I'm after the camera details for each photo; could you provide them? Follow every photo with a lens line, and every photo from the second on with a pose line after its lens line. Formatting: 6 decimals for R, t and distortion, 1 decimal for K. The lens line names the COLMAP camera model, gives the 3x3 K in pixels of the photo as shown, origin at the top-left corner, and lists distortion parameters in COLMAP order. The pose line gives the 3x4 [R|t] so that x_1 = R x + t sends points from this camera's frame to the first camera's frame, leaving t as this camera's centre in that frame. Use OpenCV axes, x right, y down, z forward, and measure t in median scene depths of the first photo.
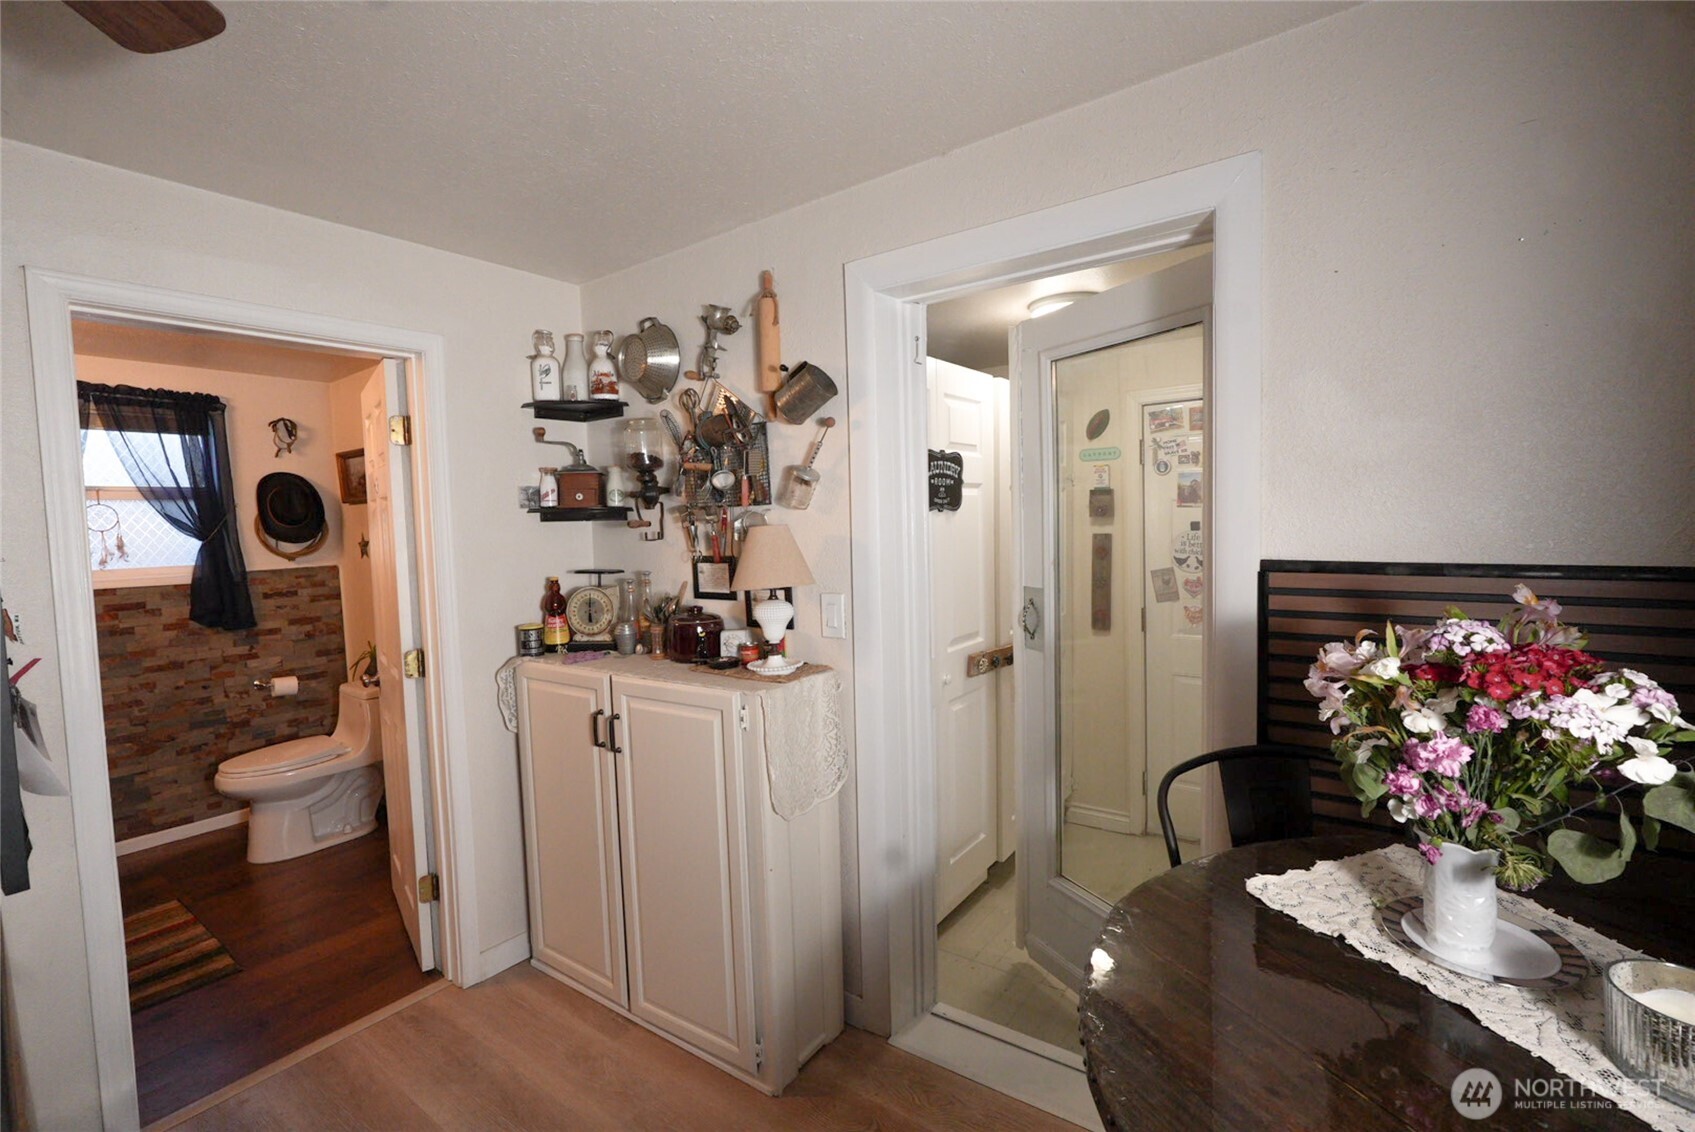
lens RADIAL K [[780.9, 0, 860.9], [0, 780.9, 563.2], [0, 0, 1]] dist [-0.012824, 0.000459]
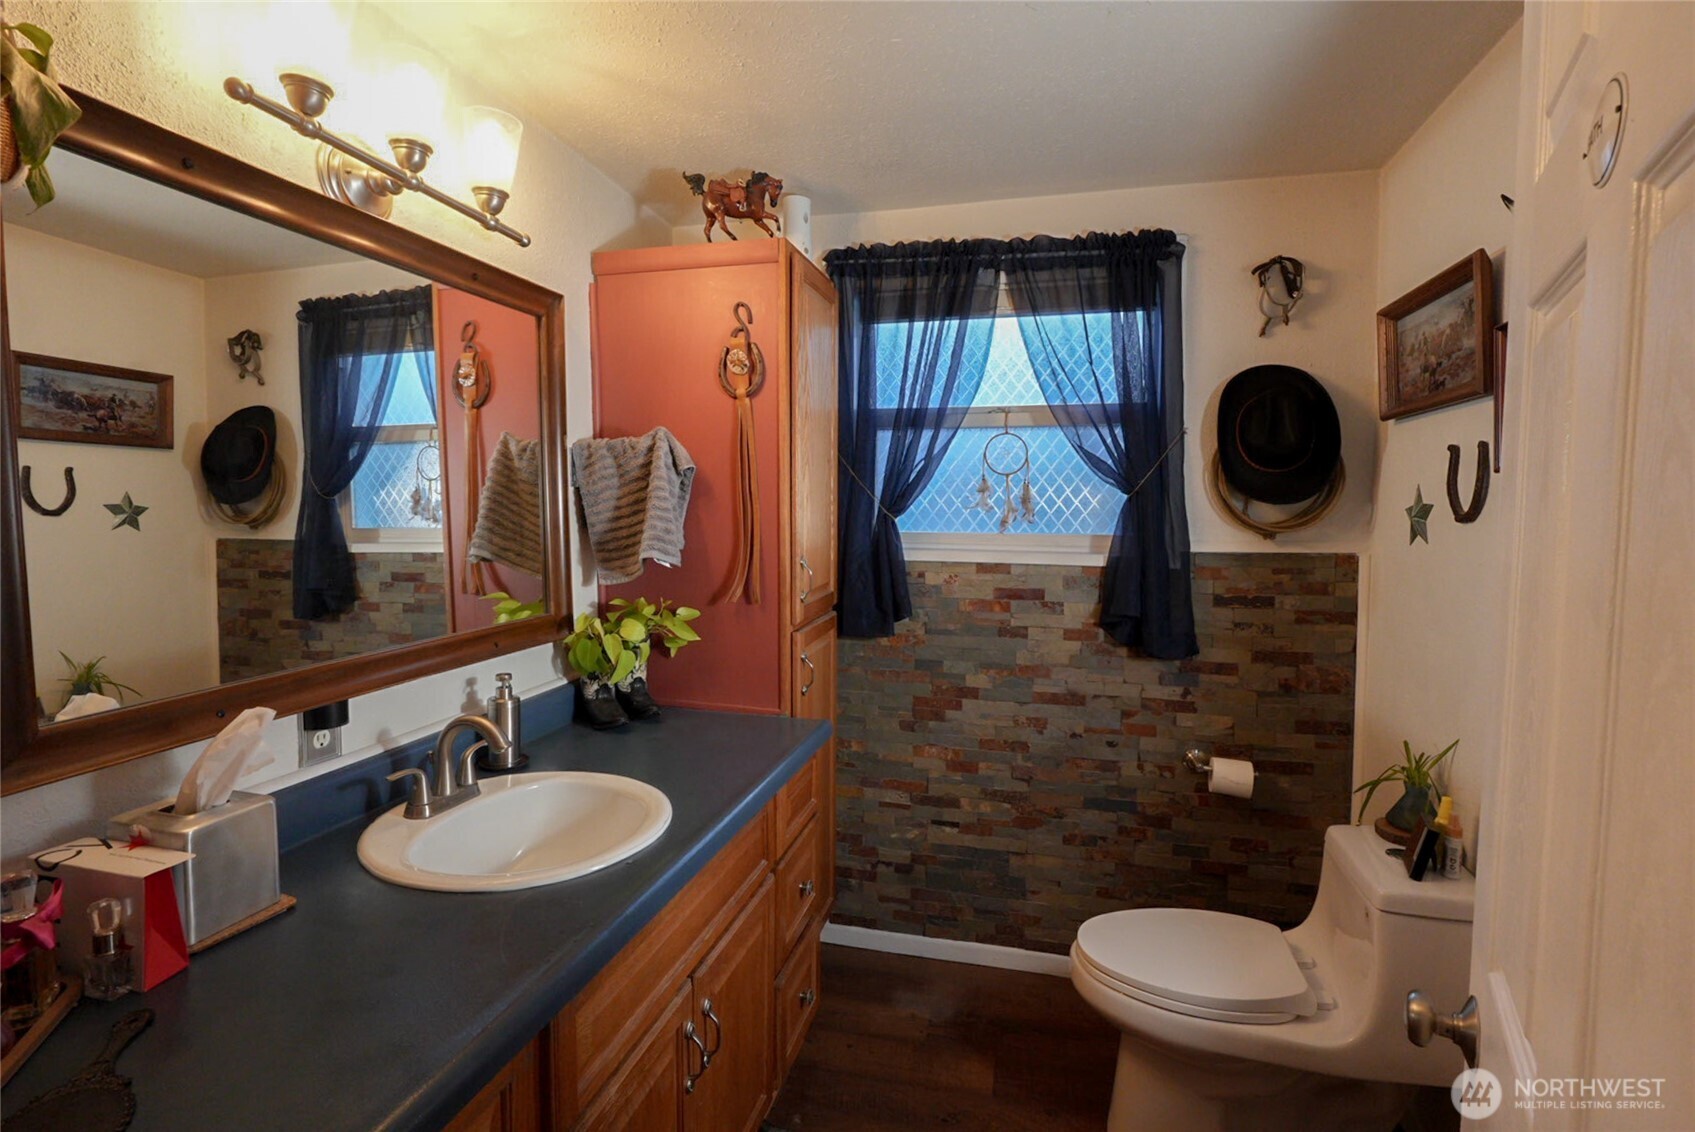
lens RADIAL K [[780.9, 0, 854.5], [0, 780.9, 555.7], [0, 0, 1]] dist [-0.012824, 0.000459]
pose [[0.386921, 0.077015, -0.918891, -0.381903], [-0.072316, 0.995971, 0.053025, 0.000526], [0.919273, 0.045934, 0.390931, 0.570455]]
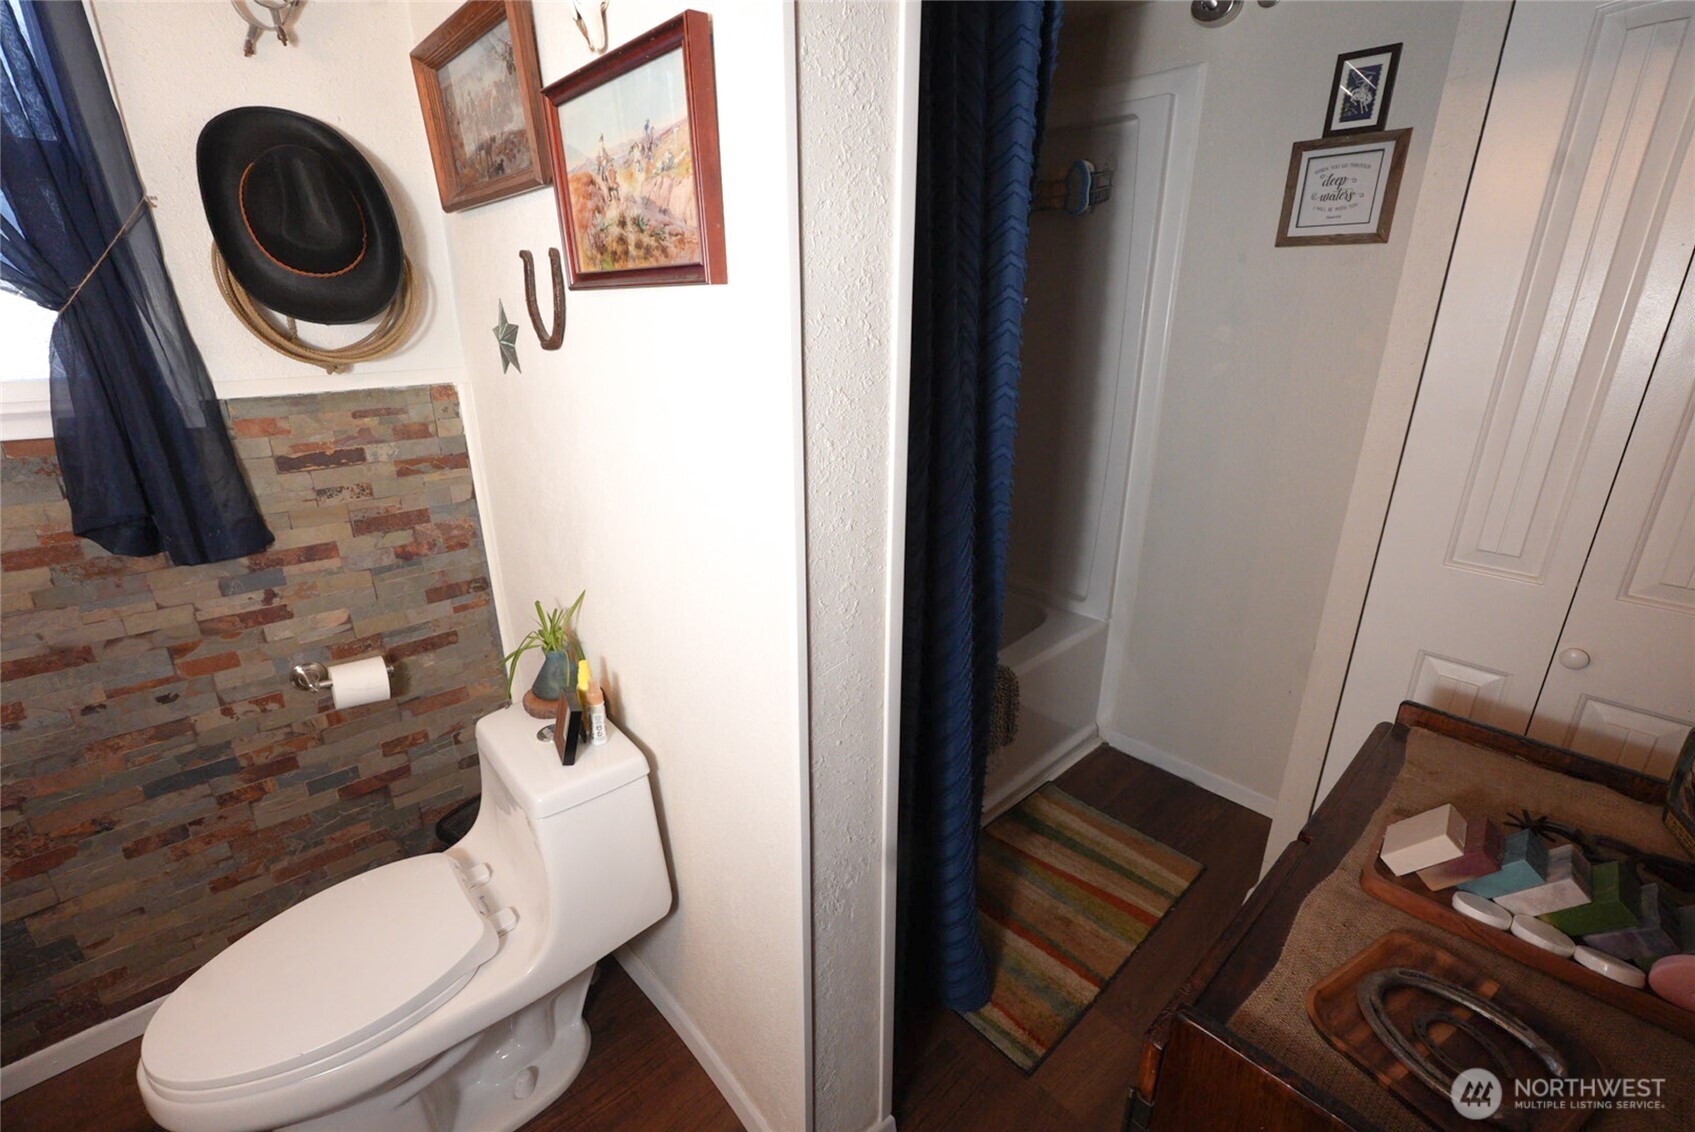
lens RADIAL K [[727.6, 0, 835.0], [0, 727.6, 558.1], [0, 0, 1]] dist [-0.001310, 0.000834]
pose [[0.984860, 0.074621, -0.156467, -0.447917], [-0.031116, 0.964045, 0.263909, -0.017604], [0.170535, -0.255045, 0.951772, 0.707367]]
